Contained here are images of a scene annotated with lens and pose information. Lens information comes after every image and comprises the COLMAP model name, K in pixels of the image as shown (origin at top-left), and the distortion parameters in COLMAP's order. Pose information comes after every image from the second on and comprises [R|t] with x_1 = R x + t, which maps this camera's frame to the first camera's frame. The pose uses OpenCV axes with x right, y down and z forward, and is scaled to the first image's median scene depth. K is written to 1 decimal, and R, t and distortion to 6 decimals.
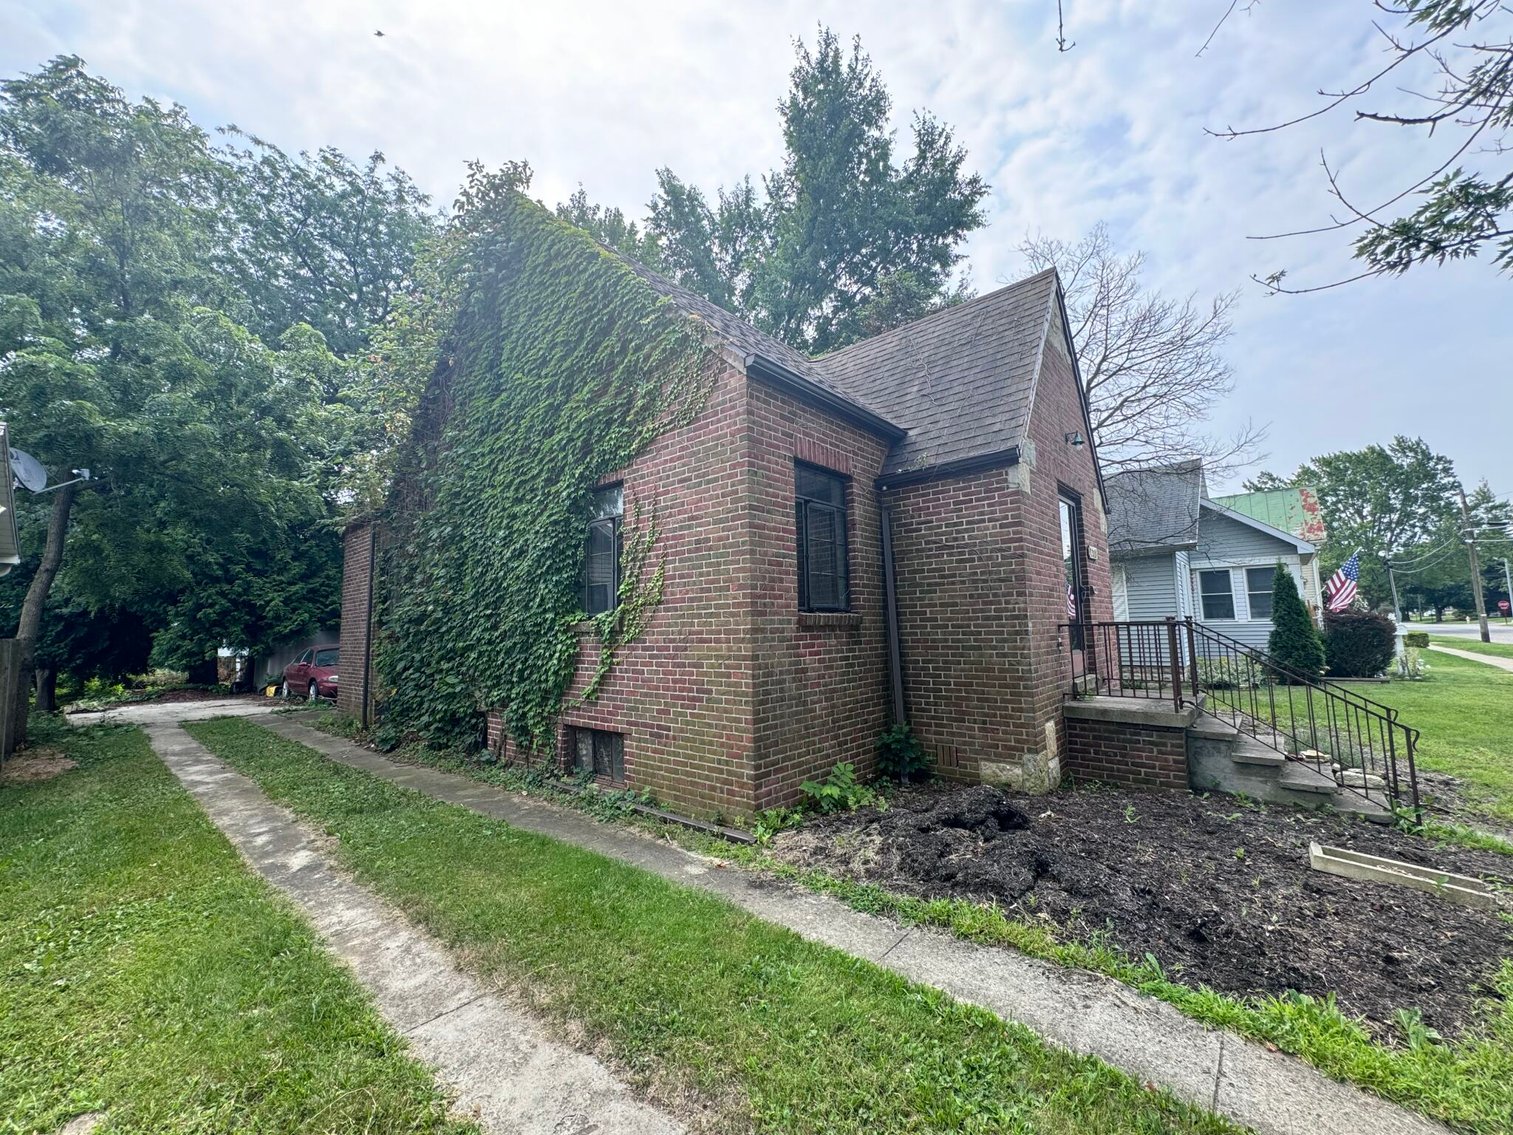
lens RADIAL K [[602.6, 0, 756.5], [0, 602.6, 565.9], [0, 0, 1]] dist [-0.001184, 0.000499]
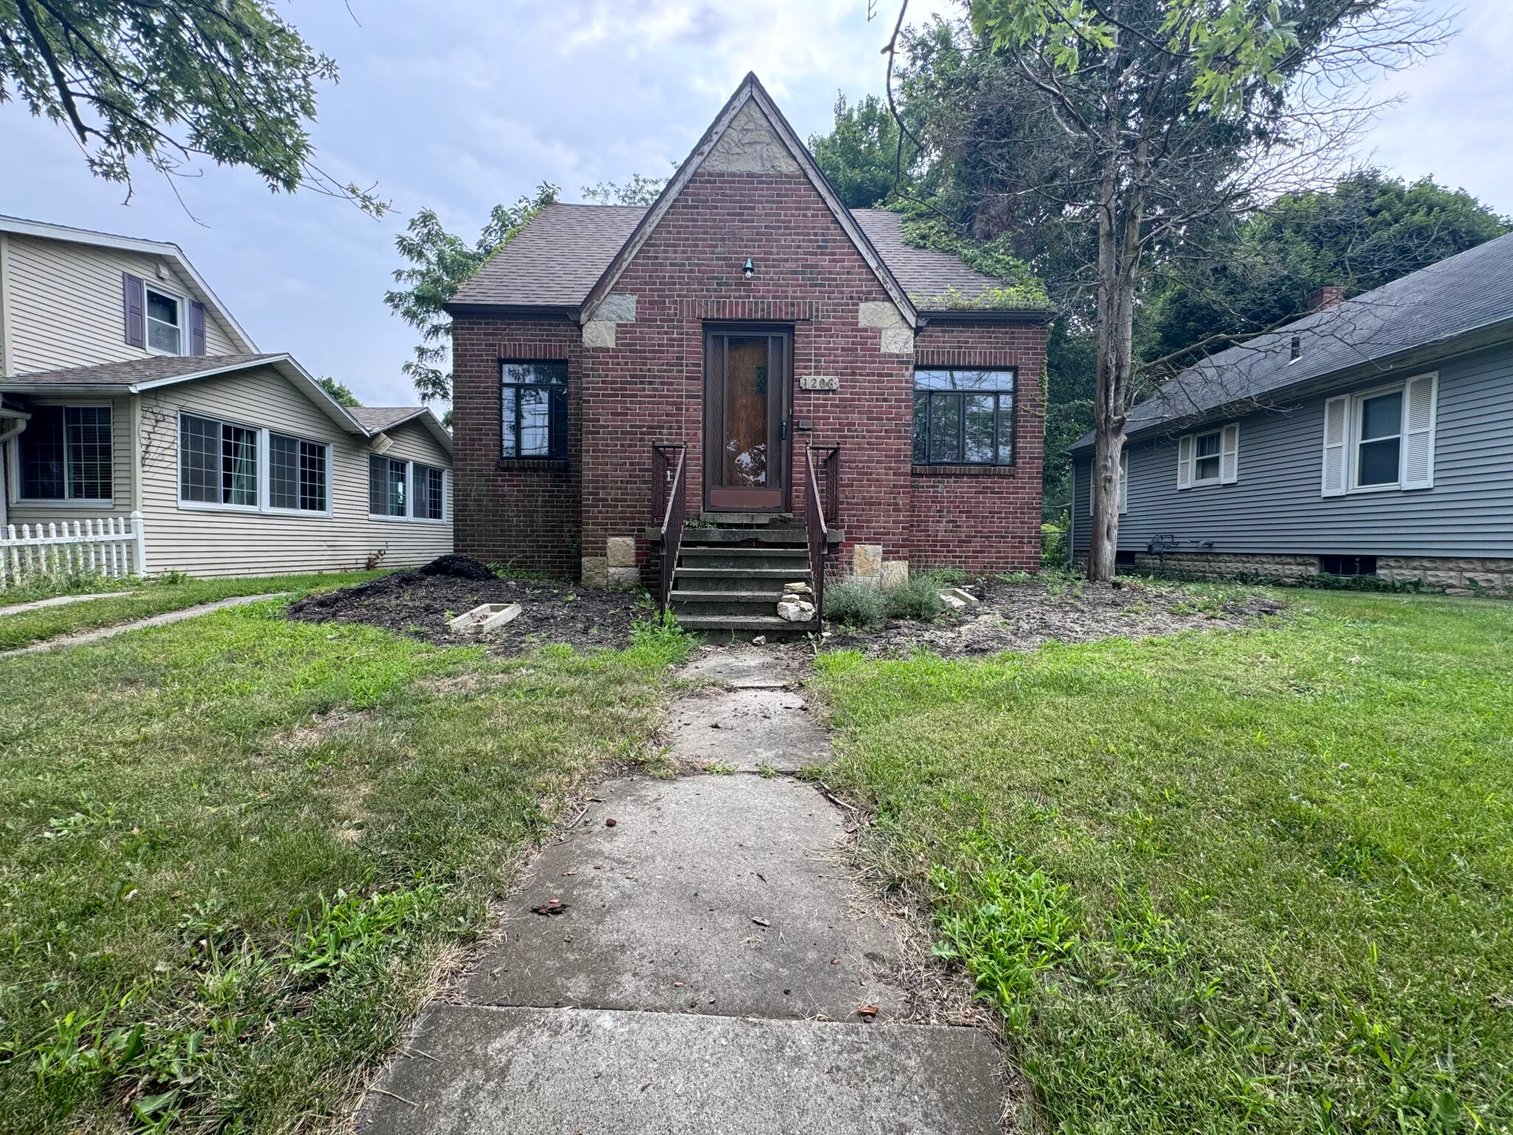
lens RADIAL K [[602.6, 0, 763.4], [0, 602.6, 568.1], [0, 0, 1]] dist [-0.001184, 0.000499]
pose [[0.658455, 0.059931, -0.750230, 1.176396], [0.051796, 0.990853, 0.124613, 0.134787], [0.750836, -0.120910, 0.649327, 0.306480]]
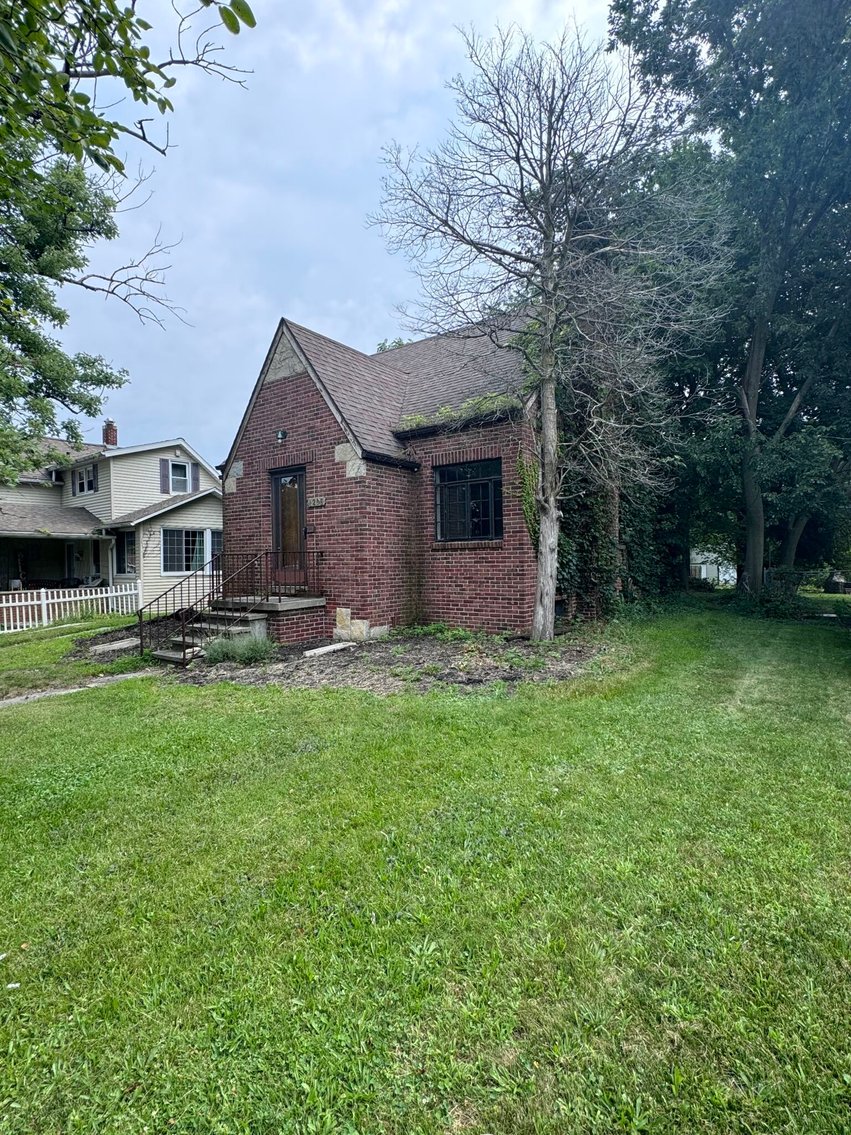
lens RADIAL K [[564.6, 0, 425.8], [0, 564.6, 571.1], [0, 0, 1]] dist [0.002873, 0.000142]
pose [[0.082085, 0.034921, -0.996013, 1.846737], [0.114334, 0.992458, 0.044219, 0.106296], [0.990045, -0.117508, 0.077473, 1.107322]]
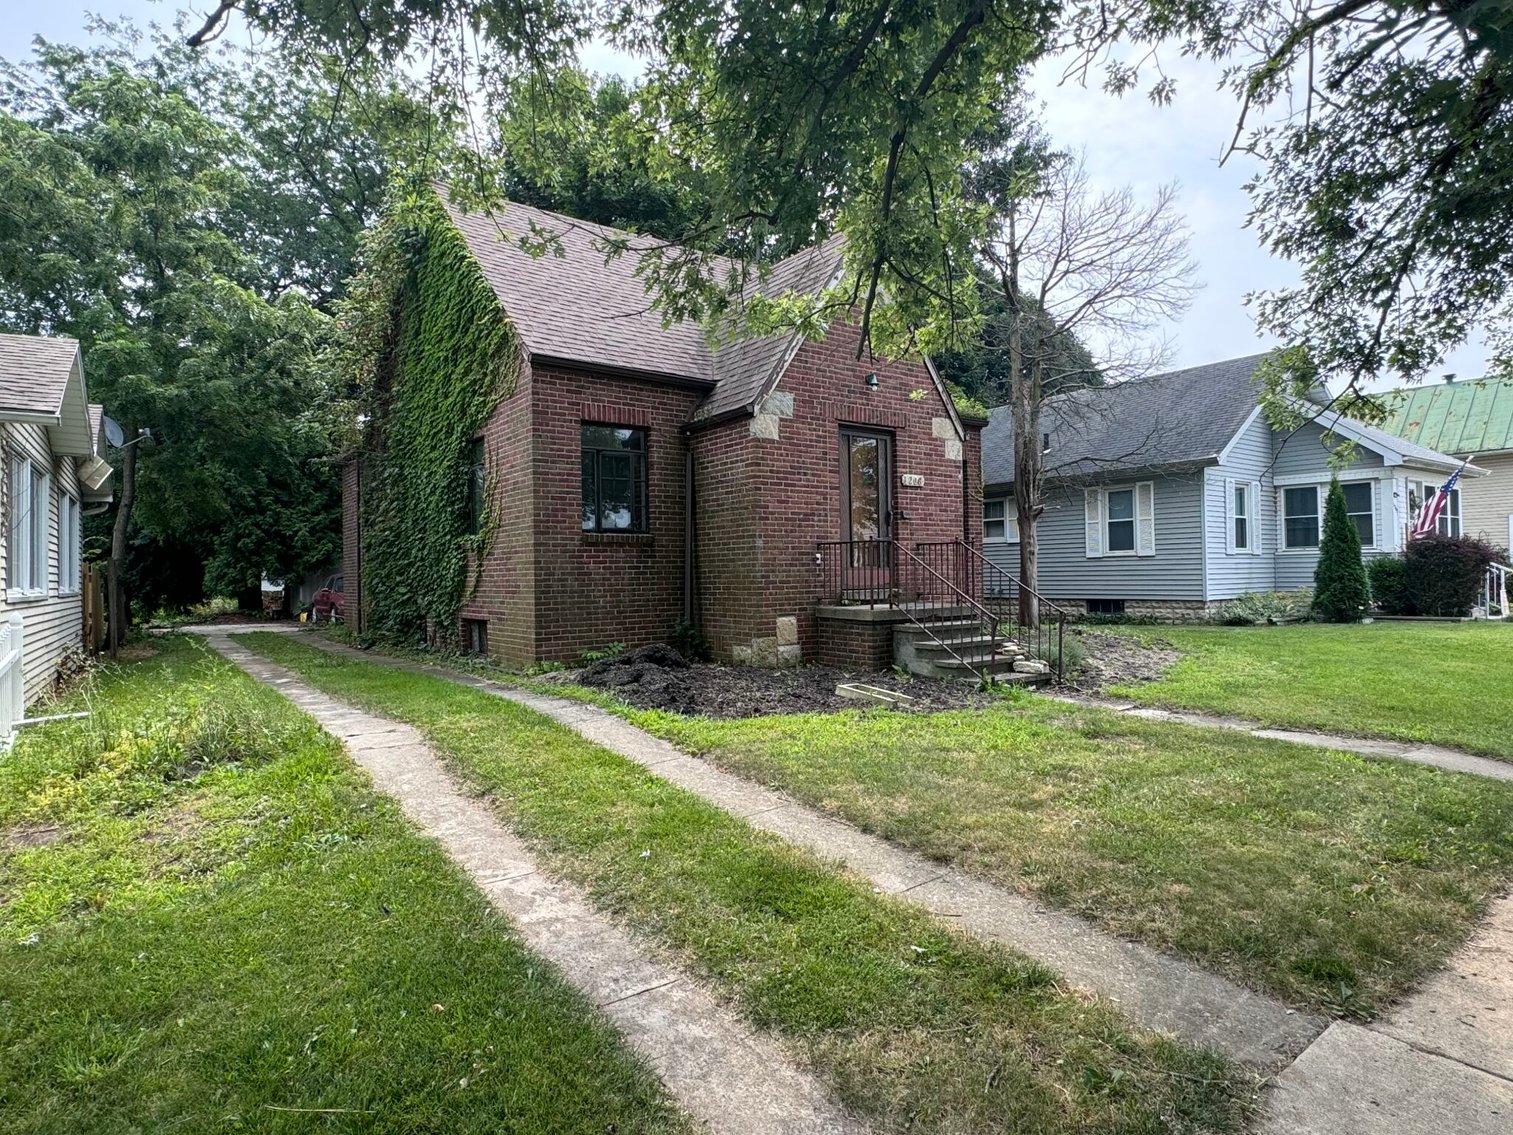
lens RADIAL K [[852.9, 0, 754.3], [0, 852.9, 566.8], [0, 0, 1]] dist [0.004984, -0.000662]
pose [[0.976787, 0.004290, -0.214171, 0.596229], [0.016796, 0.995188, 0.096535, -0.019469], [0.213554, -0.097891, 0.972014, -0.575892]]
